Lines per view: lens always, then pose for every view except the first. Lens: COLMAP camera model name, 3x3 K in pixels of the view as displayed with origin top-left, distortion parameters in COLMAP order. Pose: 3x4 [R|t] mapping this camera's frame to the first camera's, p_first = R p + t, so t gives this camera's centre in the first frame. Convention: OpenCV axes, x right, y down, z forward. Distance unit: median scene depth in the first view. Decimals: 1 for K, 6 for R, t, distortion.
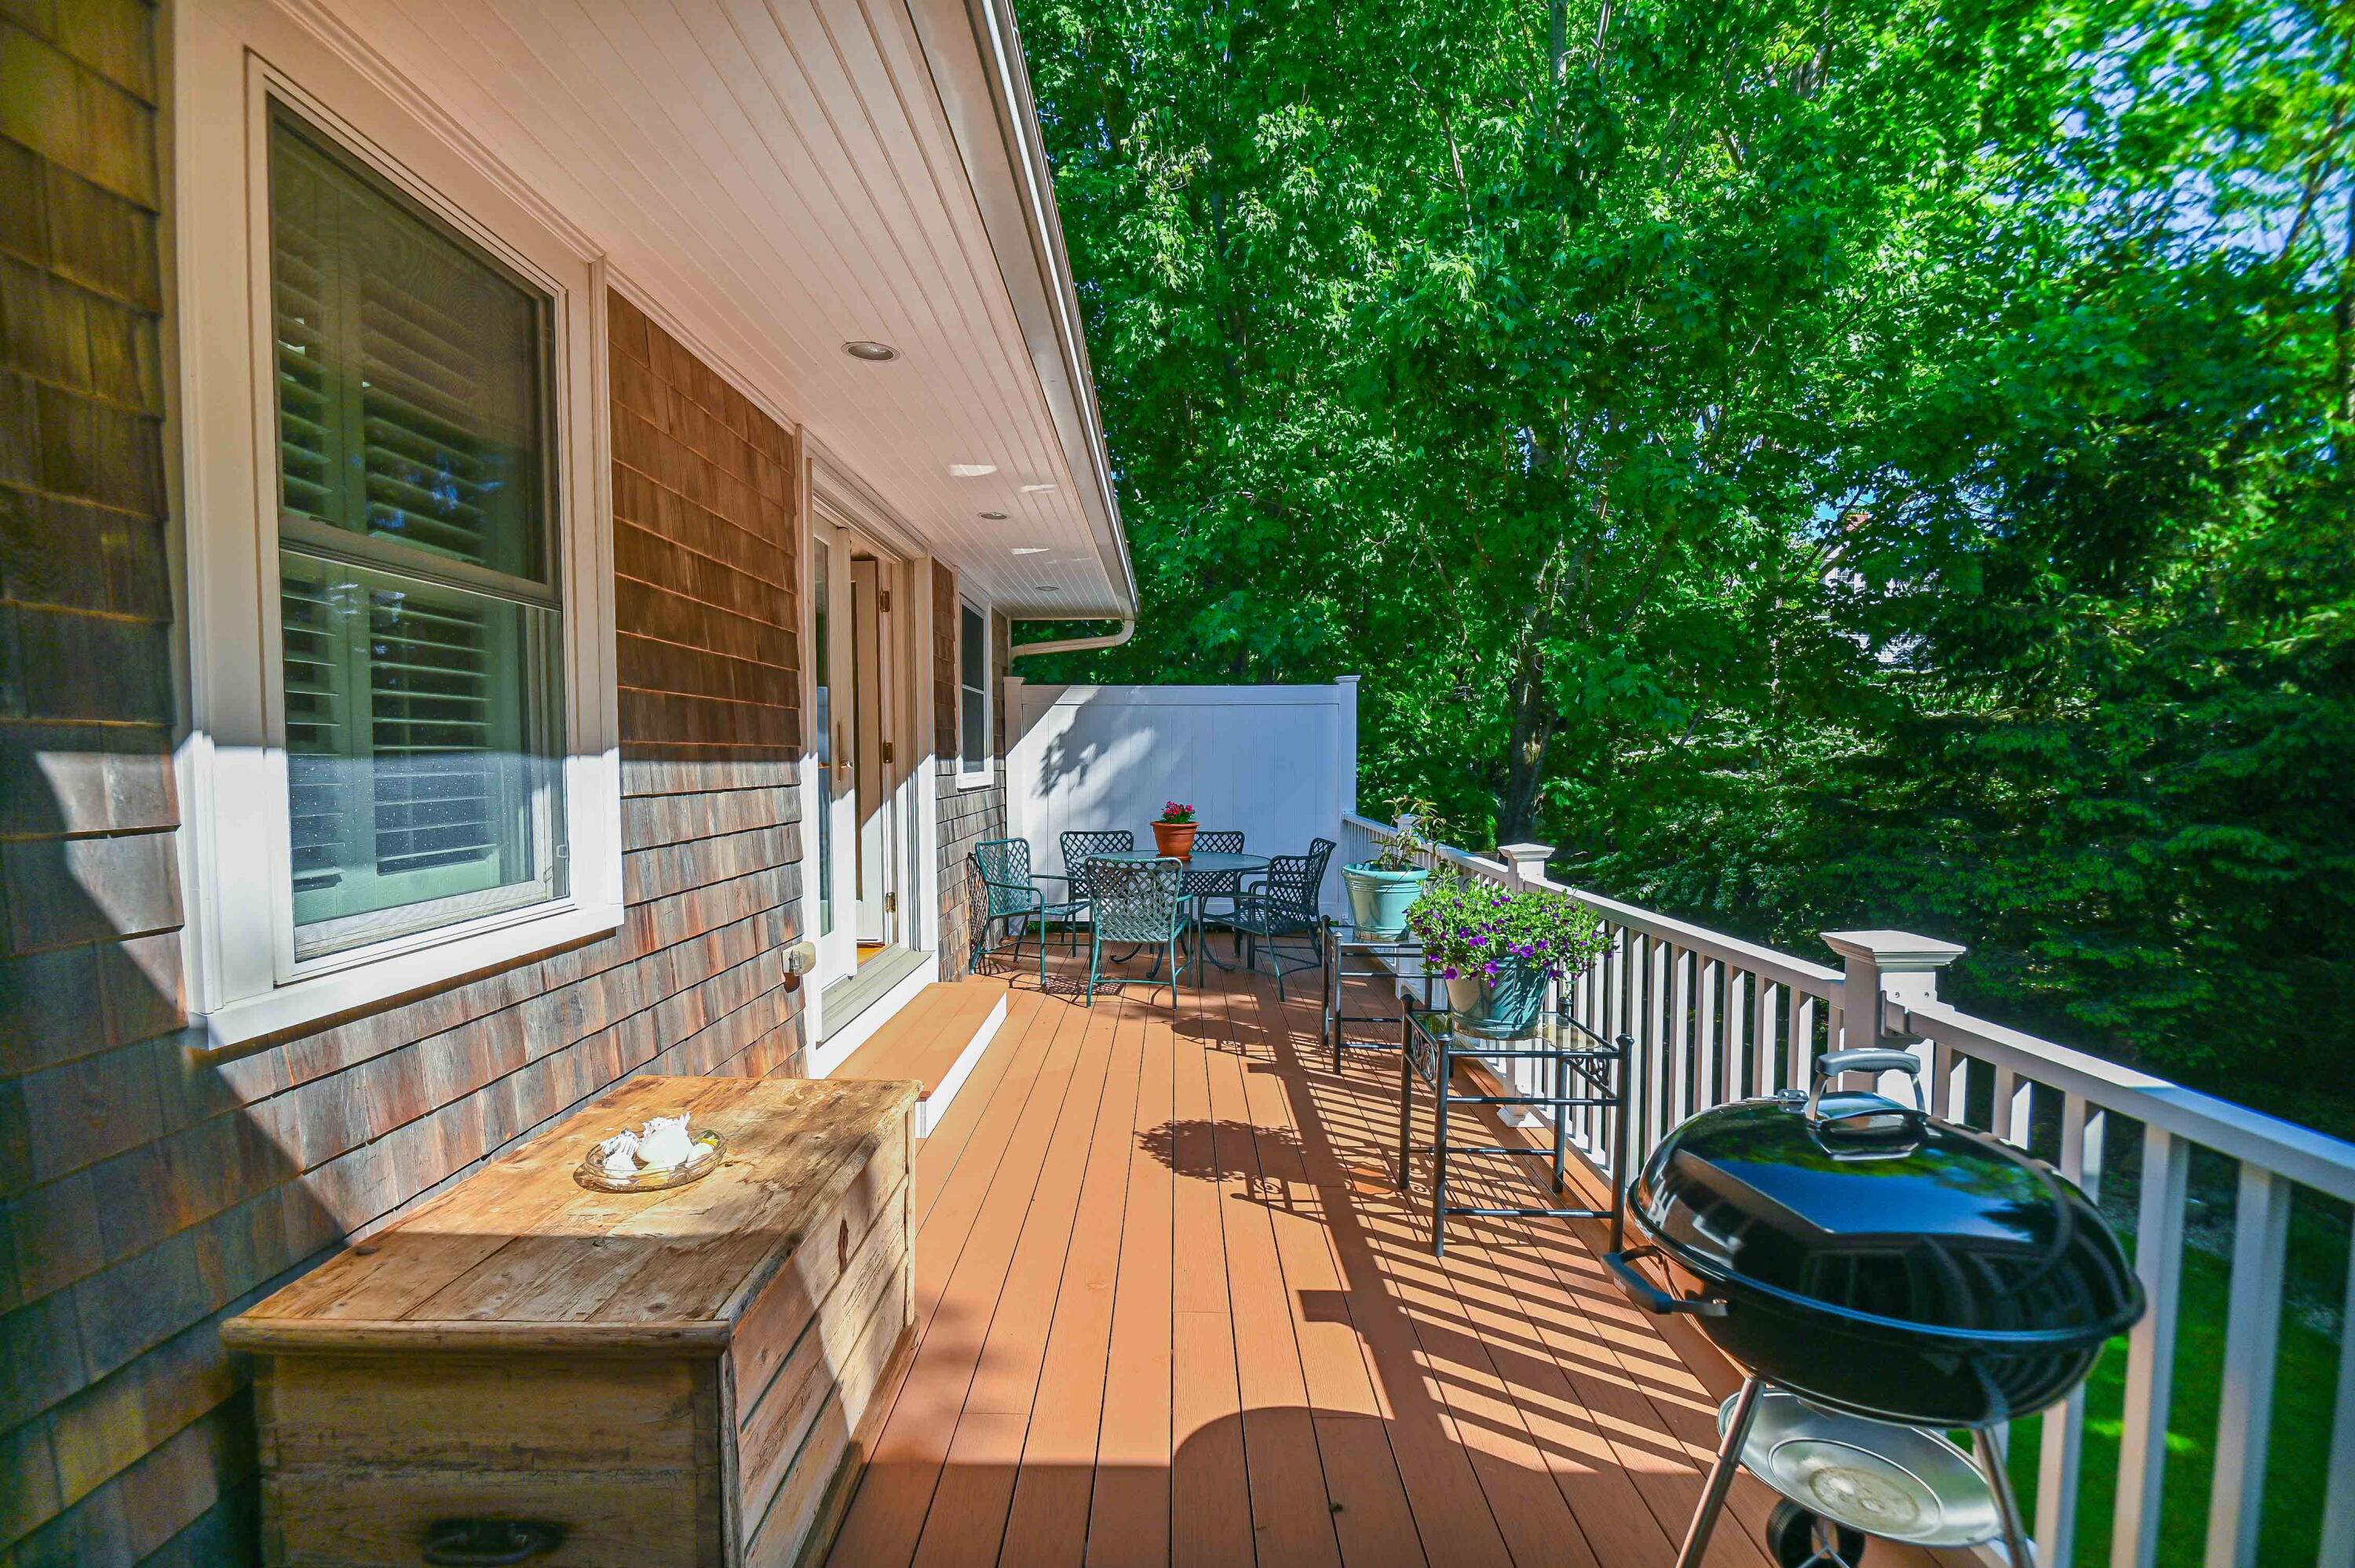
lens RADIAL K [[1118.1, 0, 1177.5], [0, 1118.1, 784.0], [0, 0, 1]] dist [-0.000365, 0.000006]
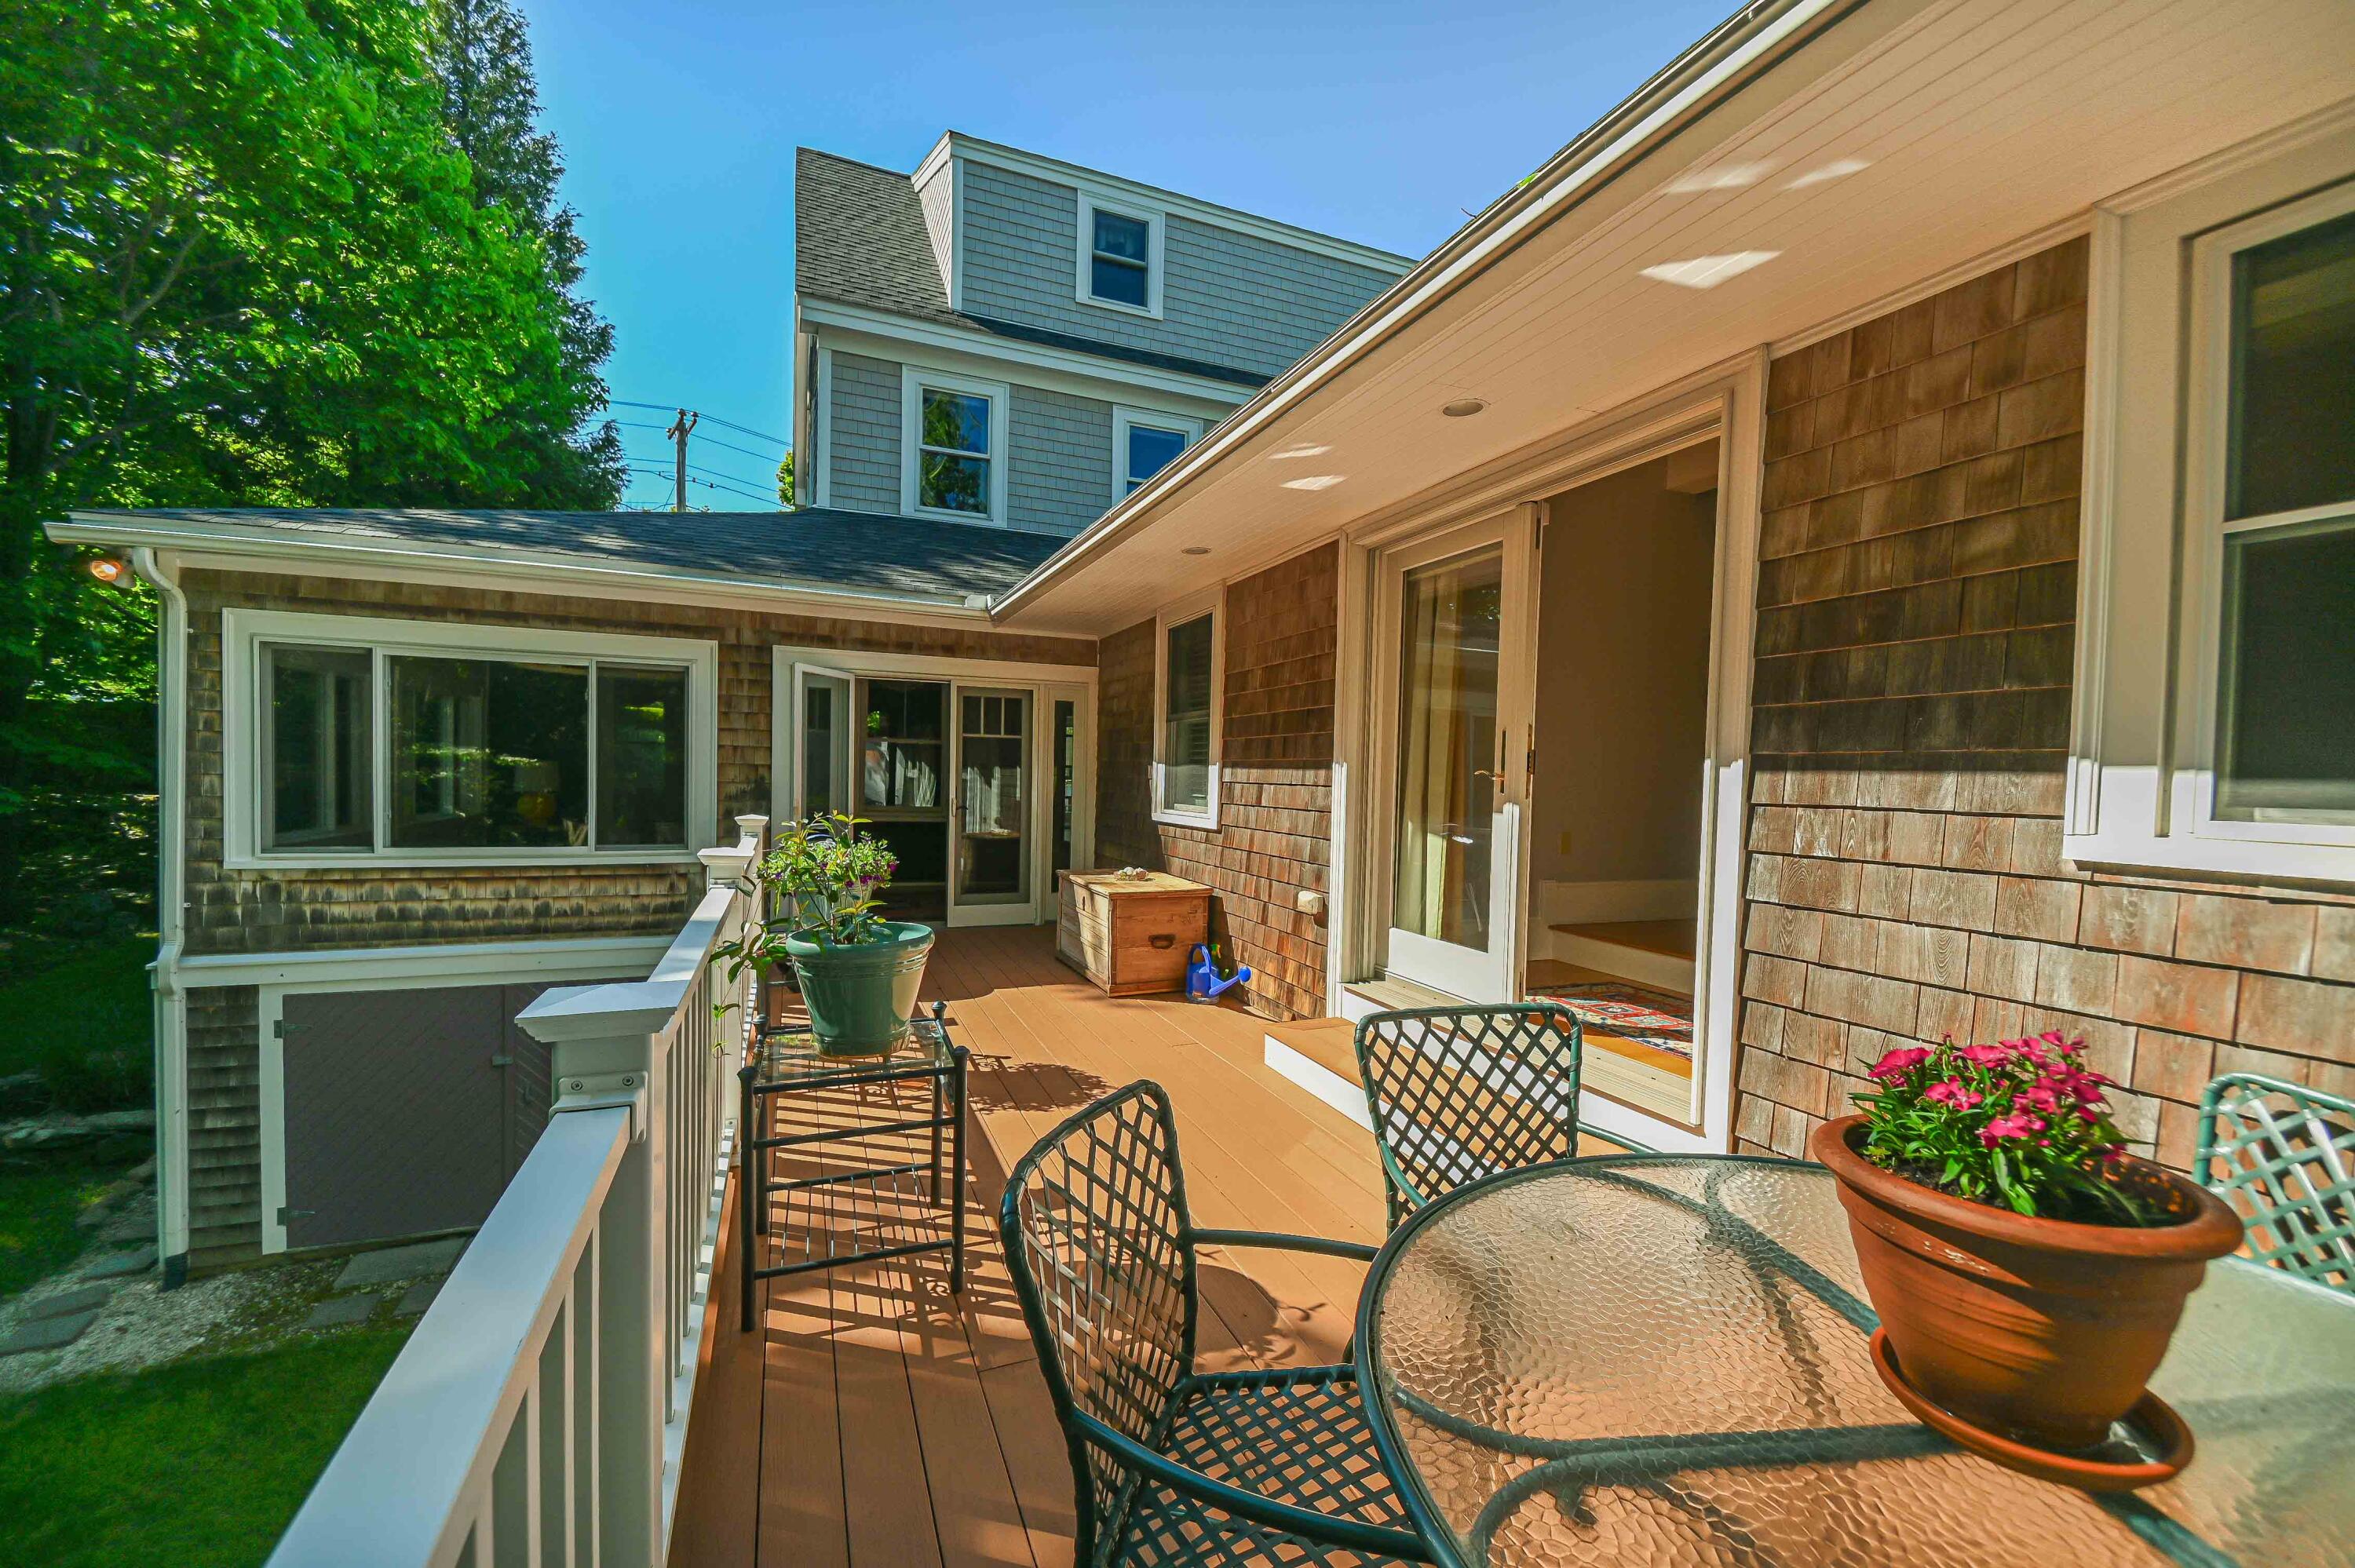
lens RADIAL K [[929.9, 0, 1177.5], [0, 929.9, 784.0], [0, 0, 1]] dist [0.000233, 0.000007]
pose [[-0.925131, -0.007488, -0.379574, 0.294895], [-0.020376, 0.999344, 0.029949, -0.031826], [0.379101, 0.035441, -0.924676, 2.075988]]
